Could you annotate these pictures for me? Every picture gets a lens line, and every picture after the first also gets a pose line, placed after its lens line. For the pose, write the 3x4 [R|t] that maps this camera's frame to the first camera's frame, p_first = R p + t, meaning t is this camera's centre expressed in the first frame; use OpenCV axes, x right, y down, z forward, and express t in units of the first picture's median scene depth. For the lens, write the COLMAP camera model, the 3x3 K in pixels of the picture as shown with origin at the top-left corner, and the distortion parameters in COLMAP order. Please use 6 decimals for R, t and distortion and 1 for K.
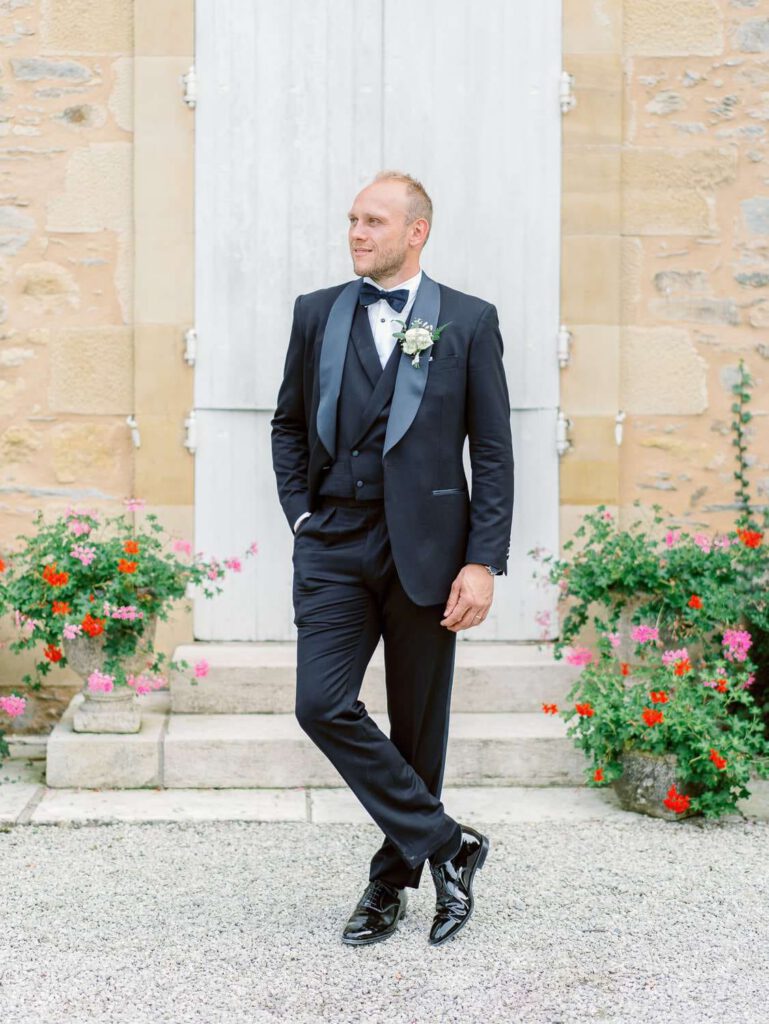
lens RADIAL K [[1674.7, 0, 359.9], [0, 1674.7, 405.7], [0, 0, 1]] dist [0.006318, 0.017539]
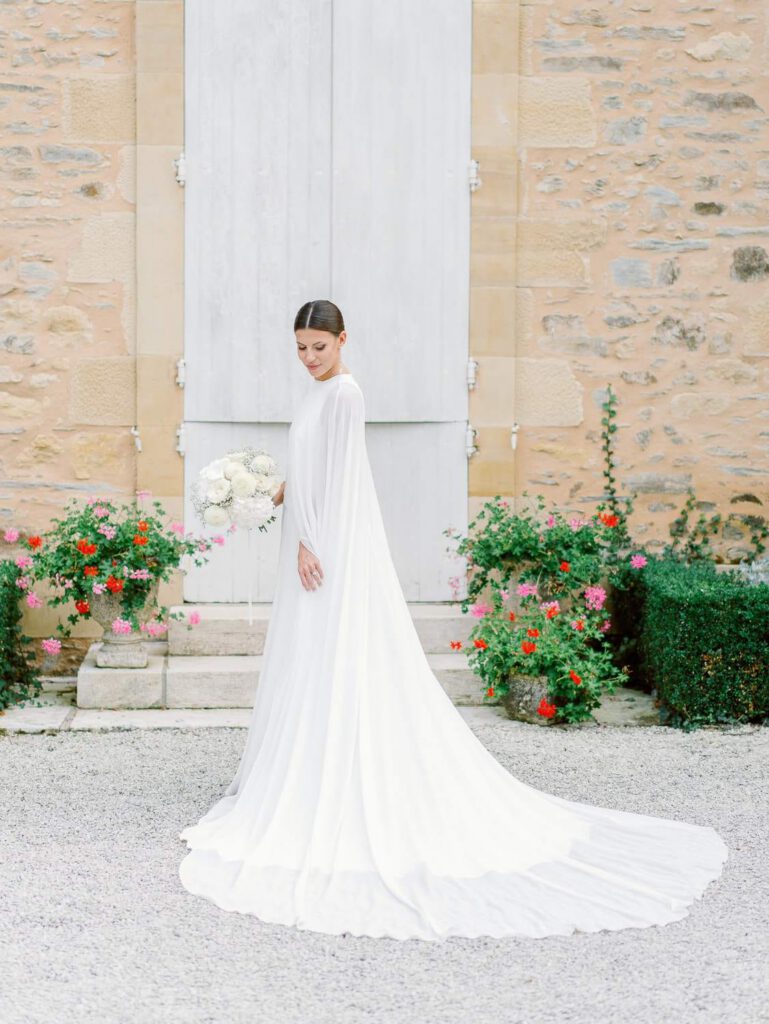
lens RADIAL K [[1650.3, 0, 384.5], [0, 1650.3, 512.0], [0, 0, 1]] dist [-0.016365, 0.040287]
pose [[0.998806, -0.000988, 0.048845, -0.007629], [-0.001884, 0.998273, 0.058708, -0.003415], [-0.048819, -0.058730, 0.997080, -0.277580]]
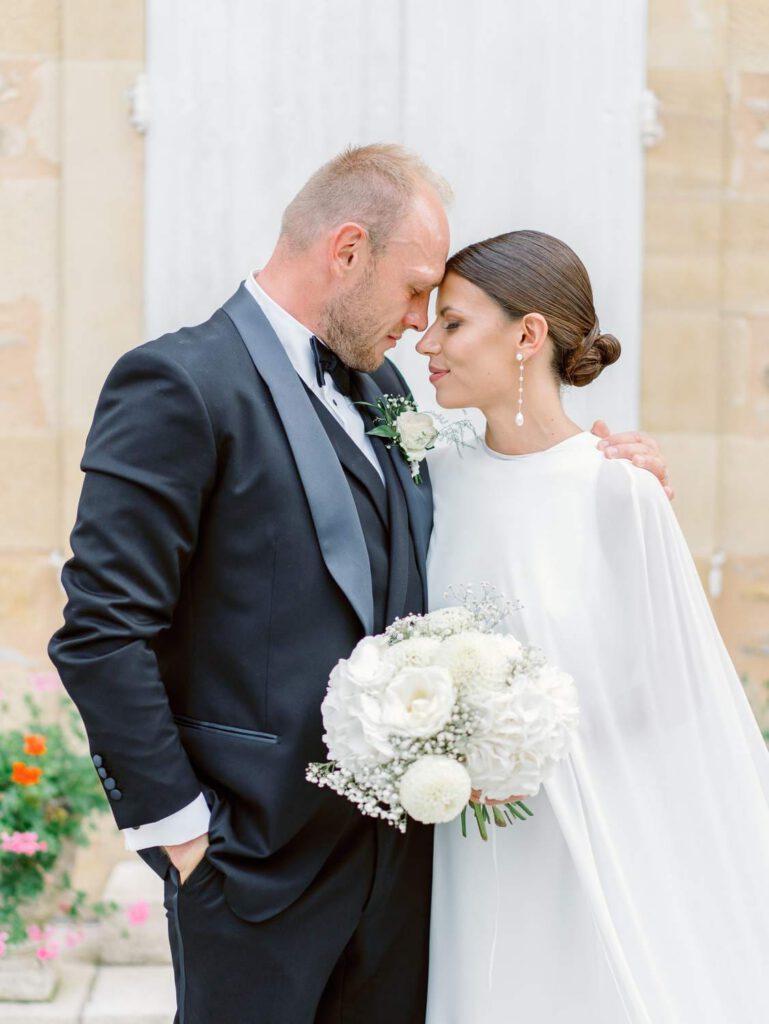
lens RADIAL K [[1650.3, 0, 384.5], [0, 1650.3, 512.0], [0, 0, 1]] dist [-0.016365, 0.040287]
pose [[0.999916, 0.009064, 0.009312, 0.000840], [-0.008947, 0.999882, -0.012515, -0.003685], [-0.009424, 0.012430, 0.999878, 0.280723]]
